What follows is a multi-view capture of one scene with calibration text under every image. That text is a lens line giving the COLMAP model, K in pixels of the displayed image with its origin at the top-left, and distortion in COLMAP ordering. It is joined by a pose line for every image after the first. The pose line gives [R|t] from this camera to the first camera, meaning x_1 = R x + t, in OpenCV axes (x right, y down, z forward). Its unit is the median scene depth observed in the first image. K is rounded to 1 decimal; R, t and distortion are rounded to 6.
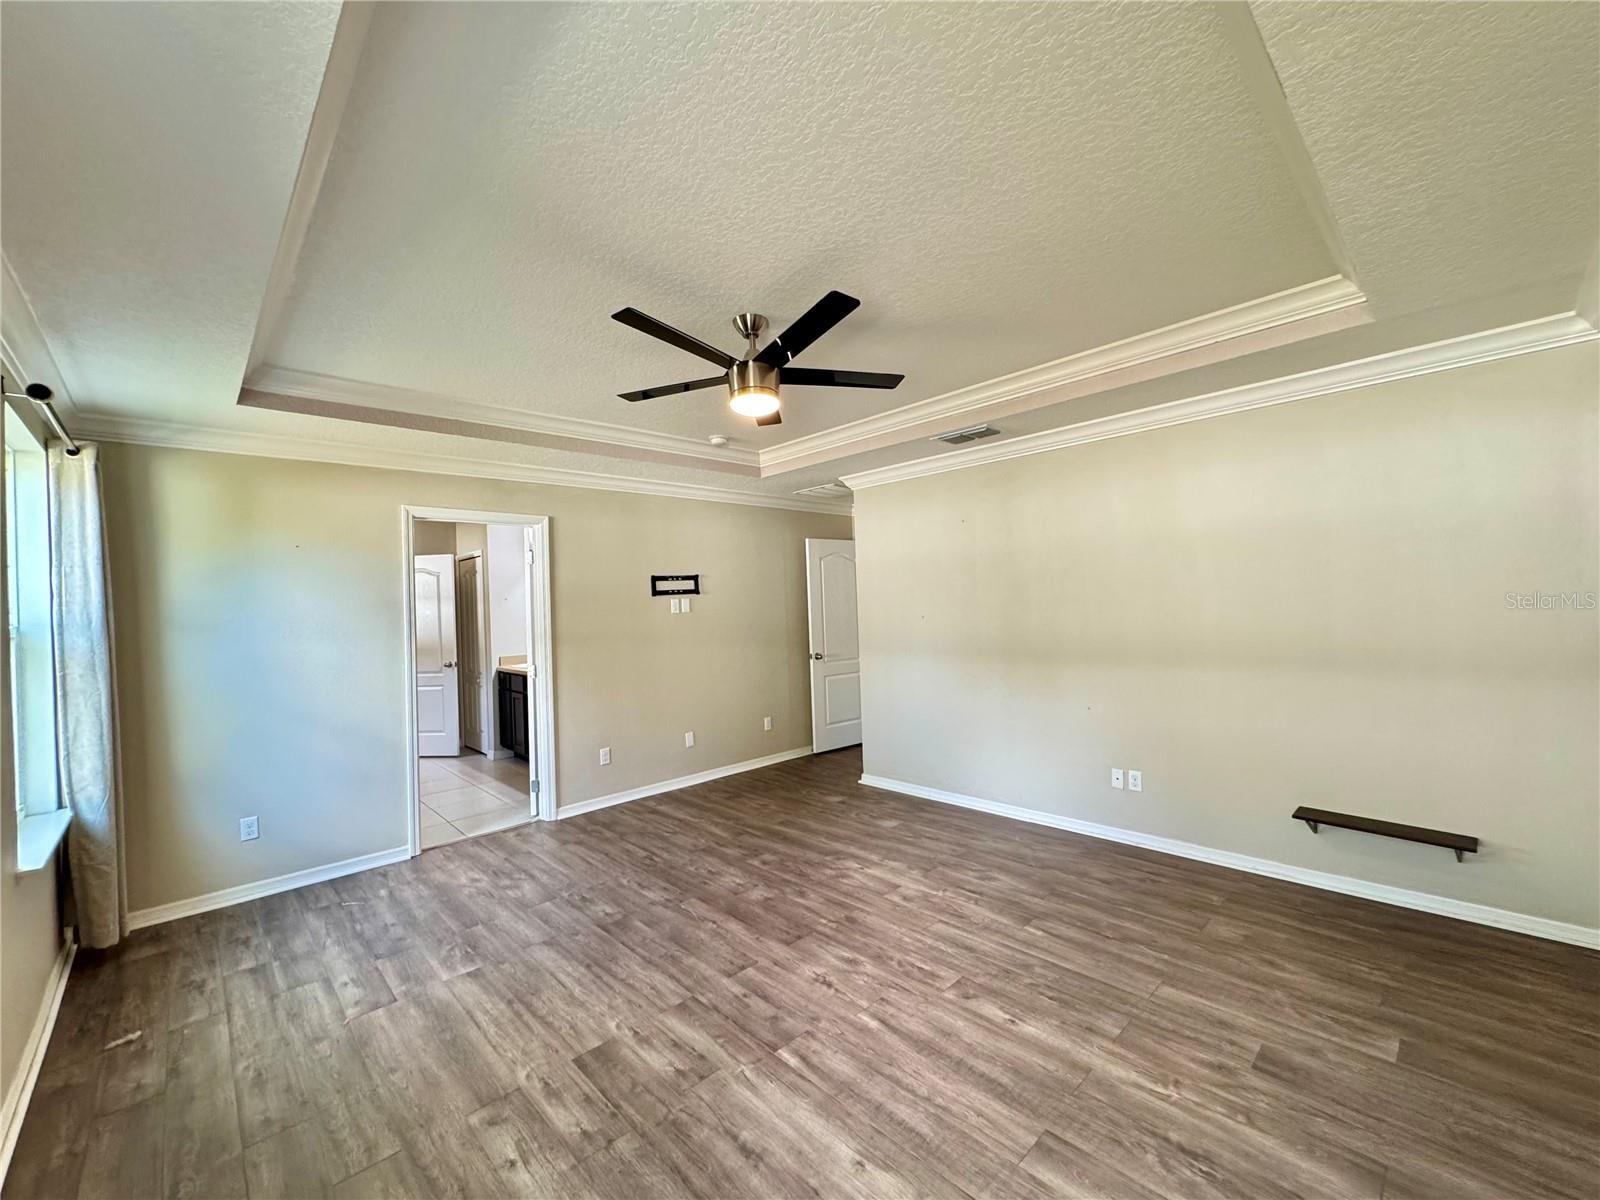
lens RADIAL K [[646.7, 0, 794.2], [0, 646.7, 603.2], [0, 0, 1]] dist [0.002605, 0.000924]
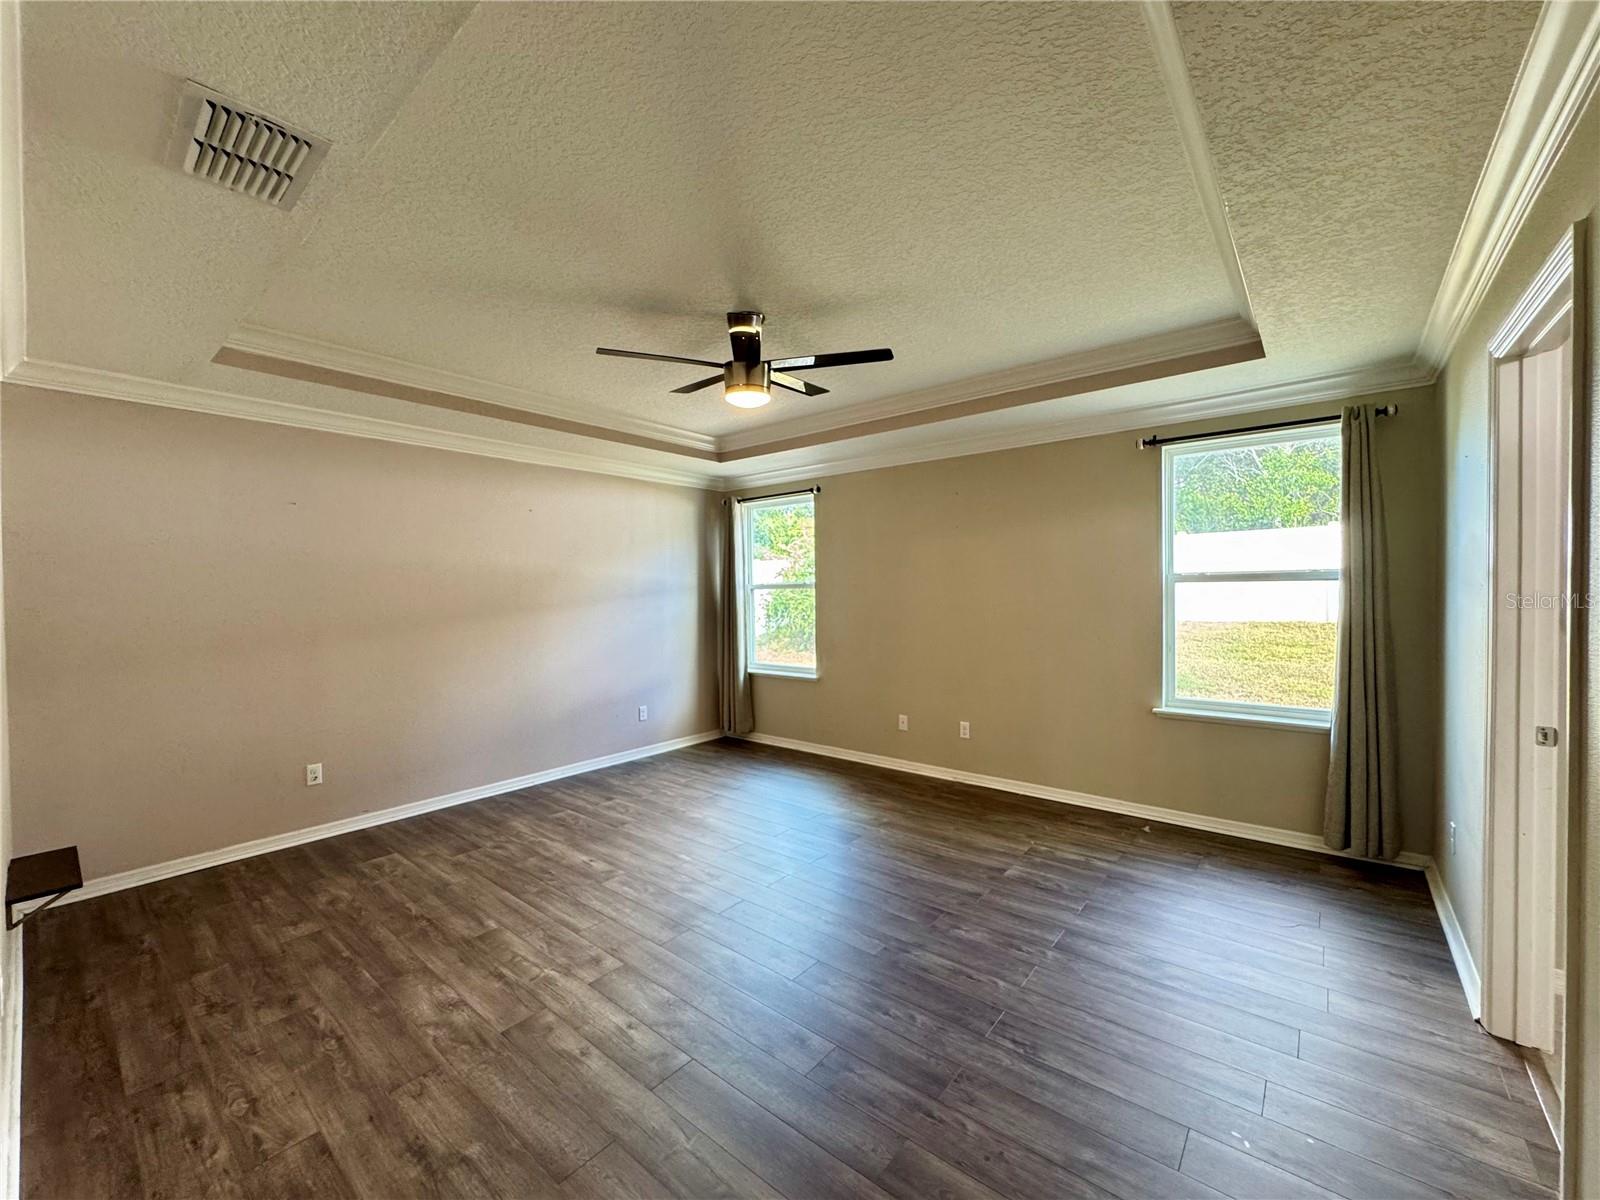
lens RADIAL K [[646.7, 0, 794.7], [0, 646.7, 599.6], [0, 0, 1]] dist [0.002605, 0.000924]
pose [[-0.991876, 0.050552, -0.116735, 0.006501], [0.048274, 0.998586, 0.022264, 0.017138], [0.117695, 0.016448, -0.992914, 2.156936]]
